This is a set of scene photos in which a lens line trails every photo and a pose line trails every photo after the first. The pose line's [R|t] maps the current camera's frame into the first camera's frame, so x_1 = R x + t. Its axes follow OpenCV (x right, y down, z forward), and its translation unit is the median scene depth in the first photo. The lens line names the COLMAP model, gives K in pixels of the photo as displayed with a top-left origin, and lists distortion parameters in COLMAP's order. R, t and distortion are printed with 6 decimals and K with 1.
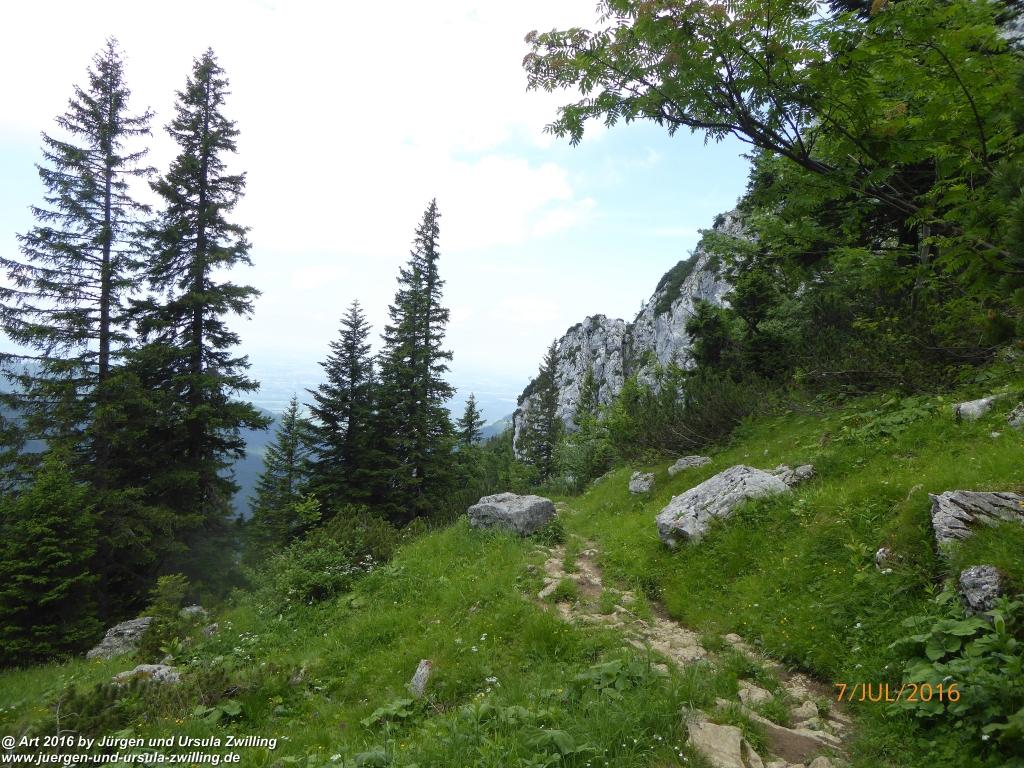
lens RADIAL K [[803.6, 0, 518.5], [0, 803.6, 376.6], [0, 0, 1]] dist [0.036854, -0.053627]
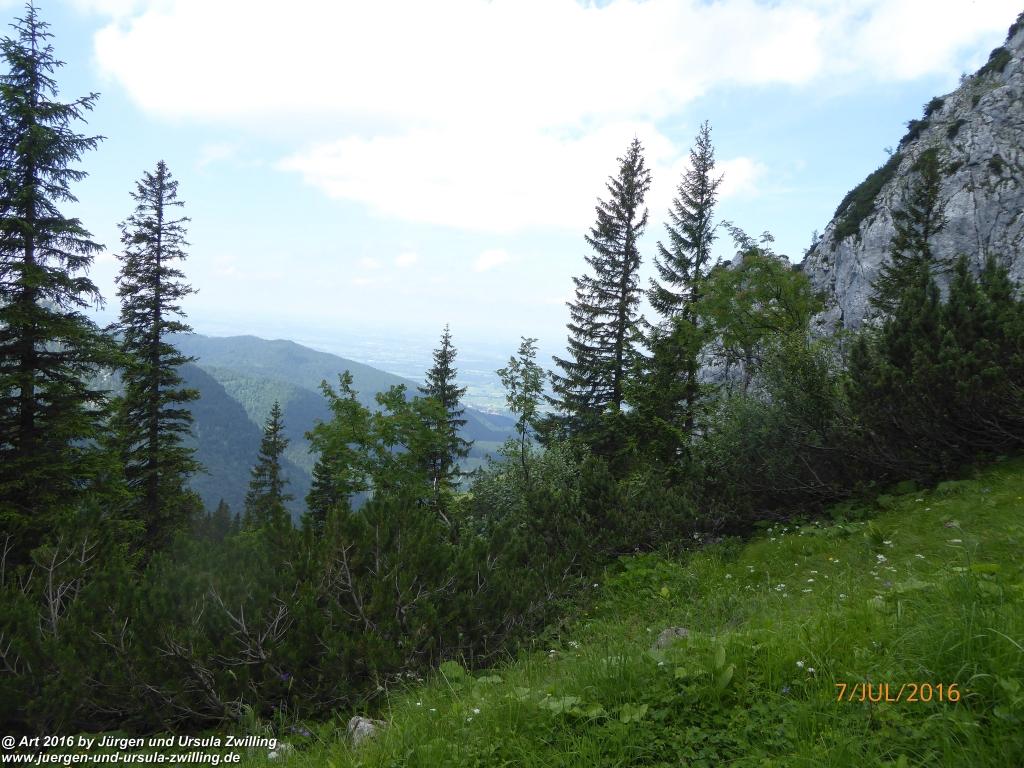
lens RADIAL K [[803.6, 0, 518.5], [0, 803.6, 376.6], [0, 0, 1]] dist [0.036854, -0.053627]
pose [[0.982397, 0.018881, -0.185850, 0.028762], [-0.013902, 0.999510, 0.028053, 0.029800], [0.186289, -0.024975, 0.982178, 0.240977]]
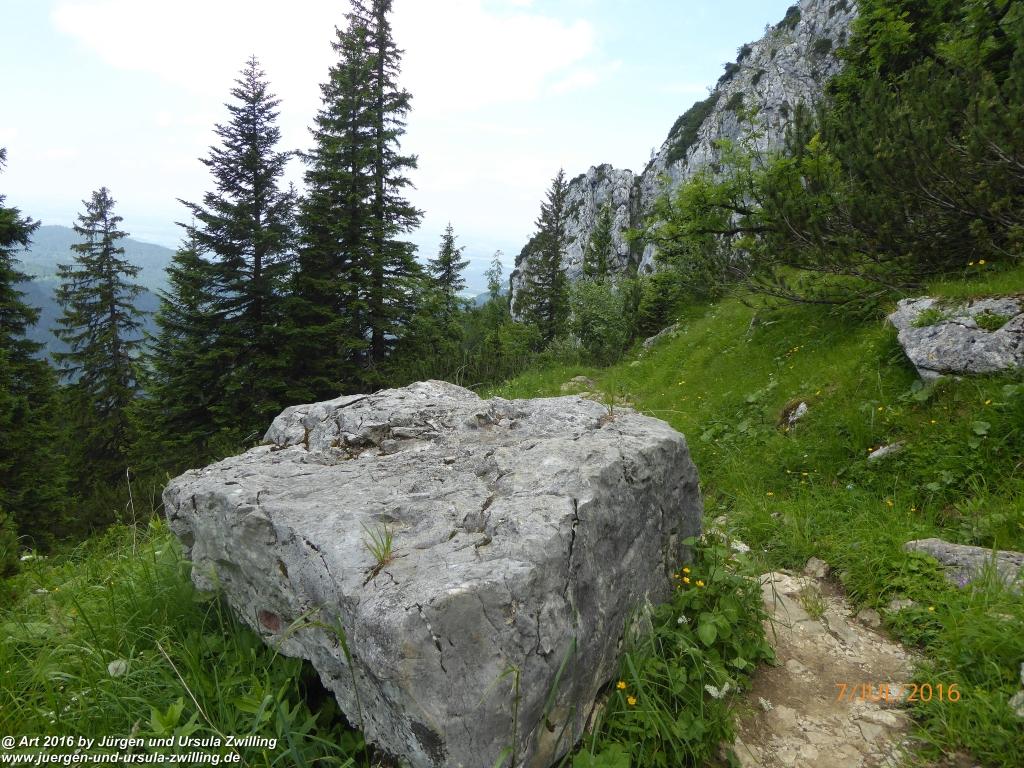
lens RADIAL K [[803.6, 0, 518.5], [0, 803.6, 376.6], [0, 0, 1]] dist [0.036854, -0.053627]
pose [[0.999997, -0.000257, 0.002619, 0.000580], [-0.000178, 0.986323, 0.164824, 0.010620], [-0.002625, -0.164824, 0.986319, 0.077137]]
